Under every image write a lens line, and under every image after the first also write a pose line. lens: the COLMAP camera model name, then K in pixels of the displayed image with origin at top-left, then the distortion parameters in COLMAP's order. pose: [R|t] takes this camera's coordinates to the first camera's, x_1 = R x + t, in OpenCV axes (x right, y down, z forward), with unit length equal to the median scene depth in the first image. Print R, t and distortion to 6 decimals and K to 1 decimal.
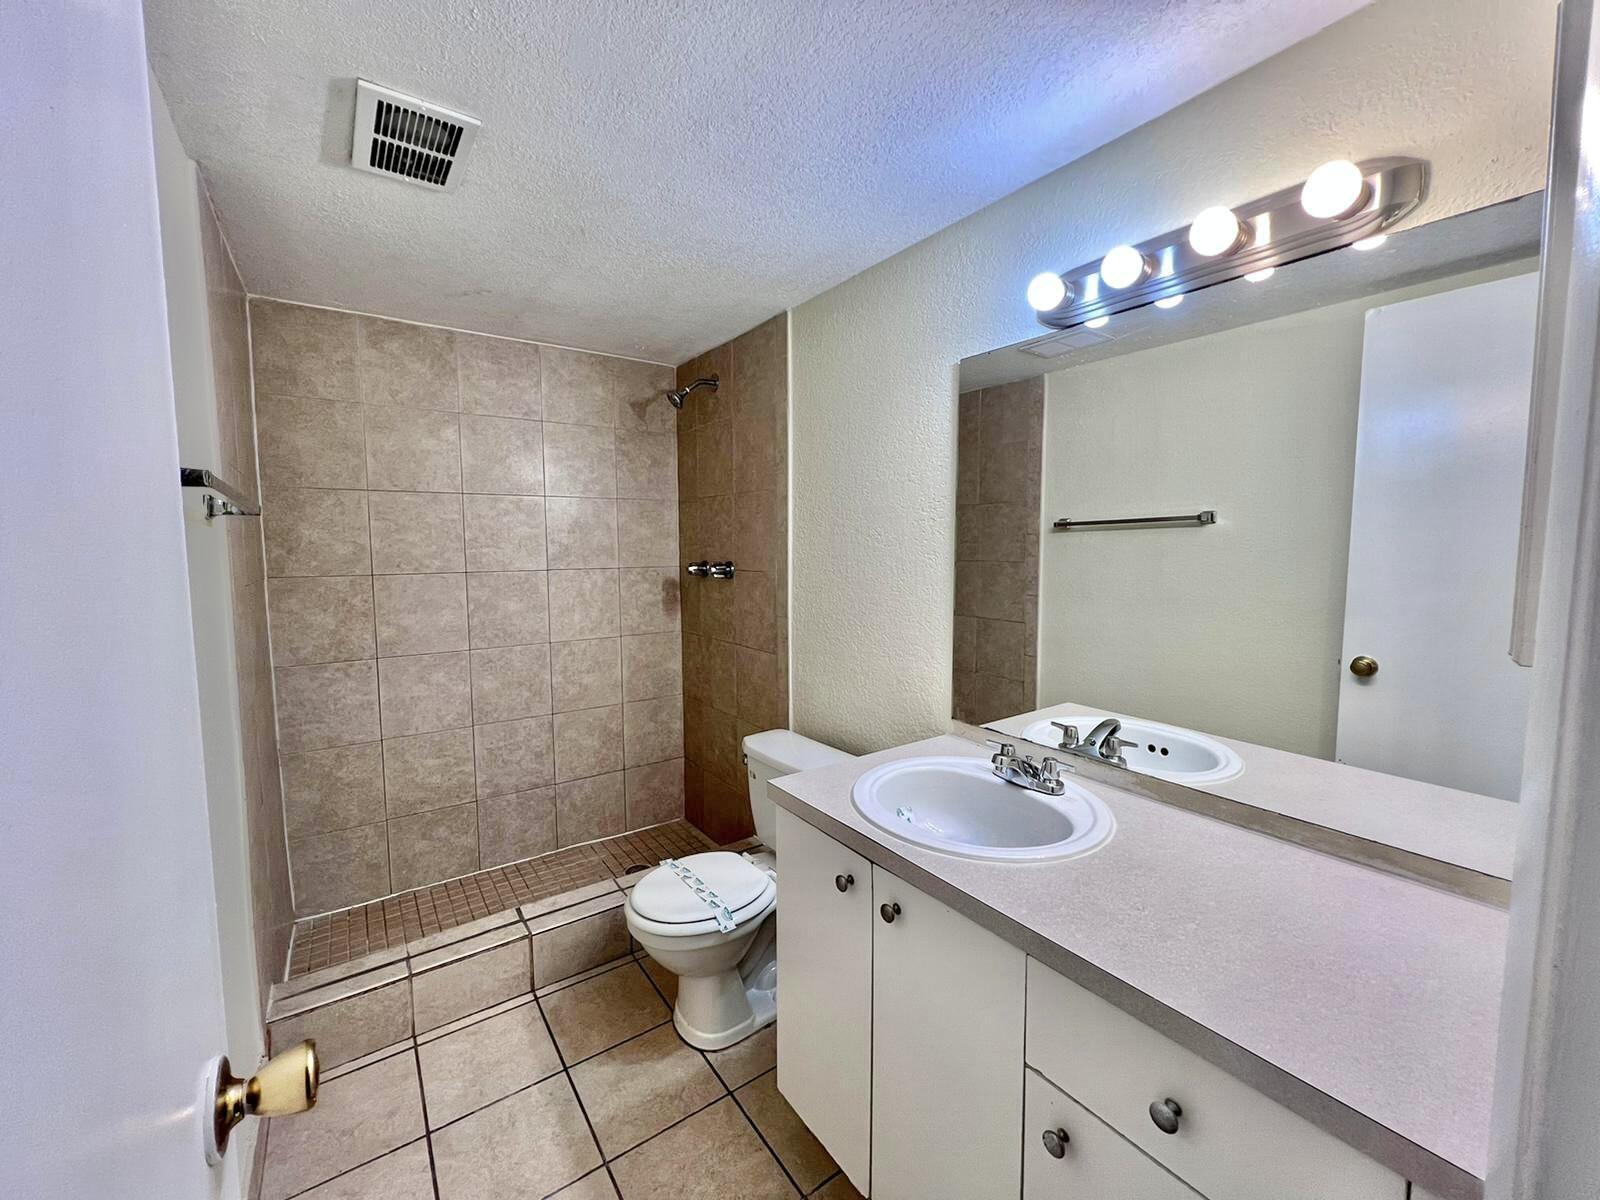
lens RADIAL K [[642.4, 0, 794.6], [0, 642.4, 598.0], [0, 0, 1]] dist [0.000684, -0.000057]
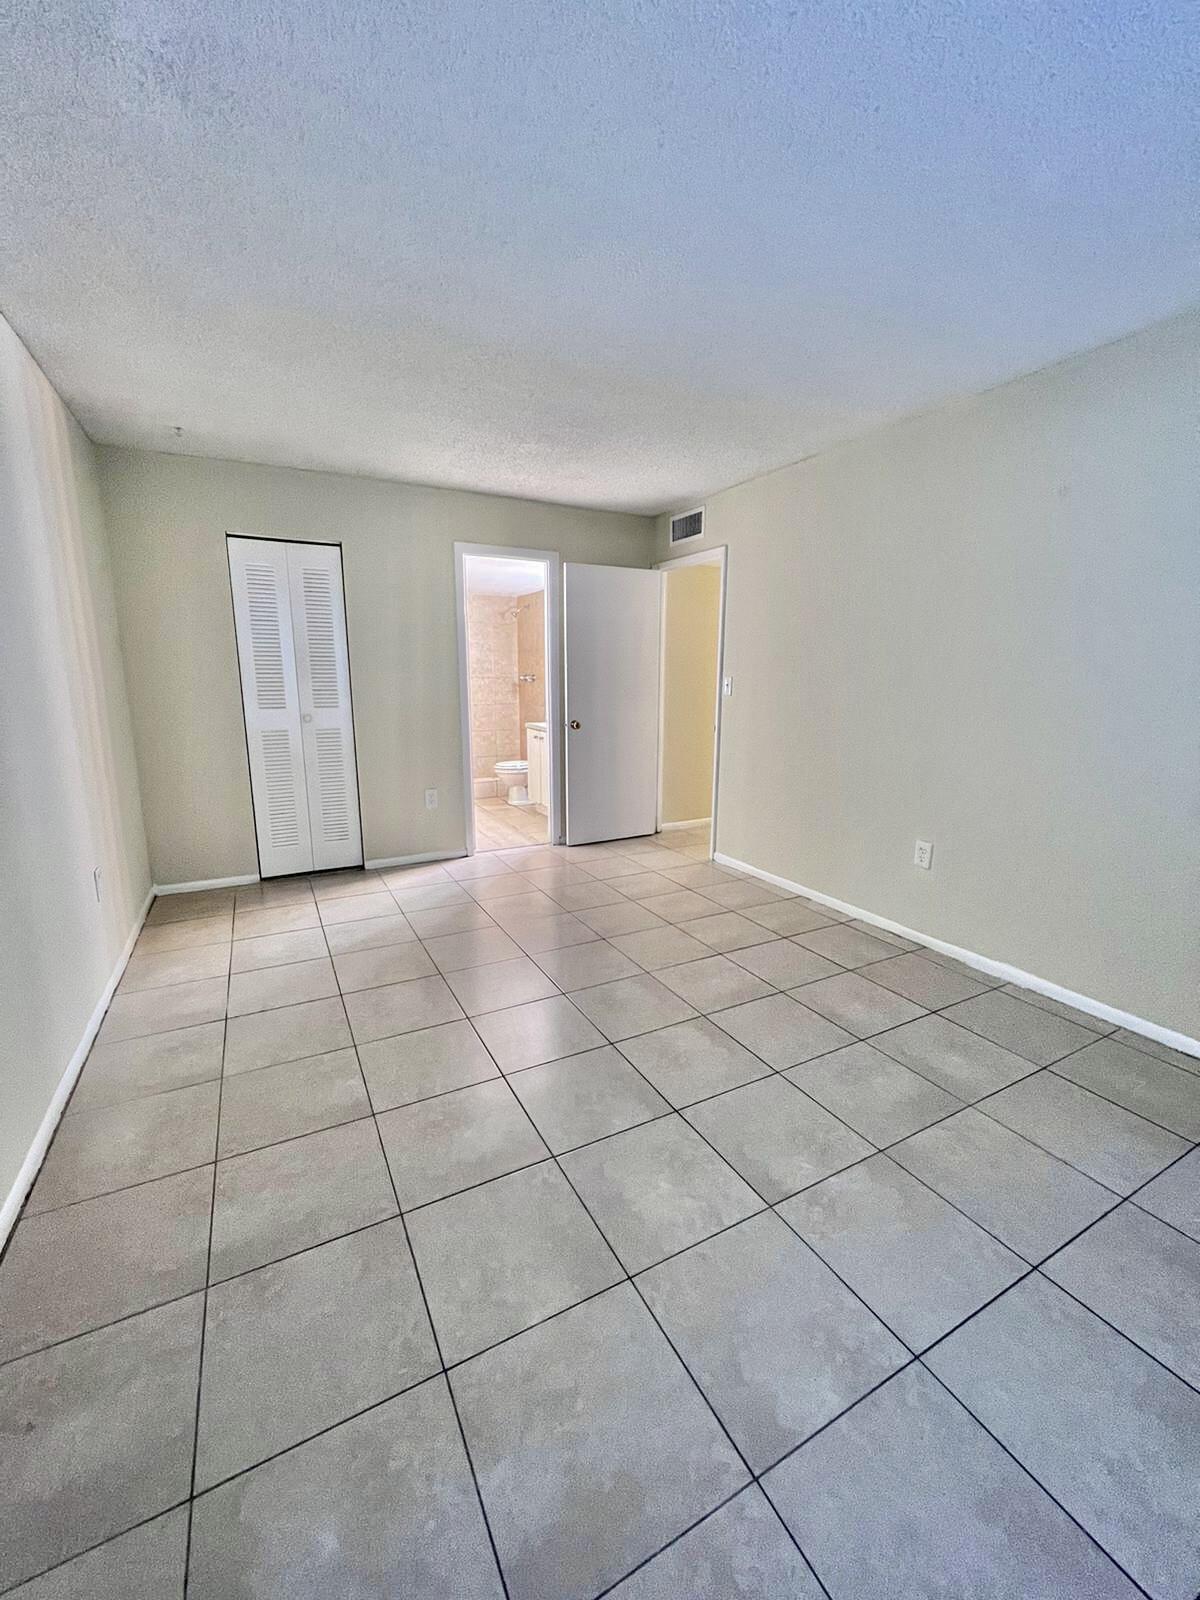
lens RADIAL K [[642.4, 0, 602.9], [0, 642.4, 794.5], [0, 0, 1]] dist [0.000684, -0.000057]
pose [[0.993566, 0.030332, -0.109121, 0.450822], [-0.018158, 0.993669, 0.110874, 0.126095], [0.111794, -0.108180, 0.987826, -1.538908]]
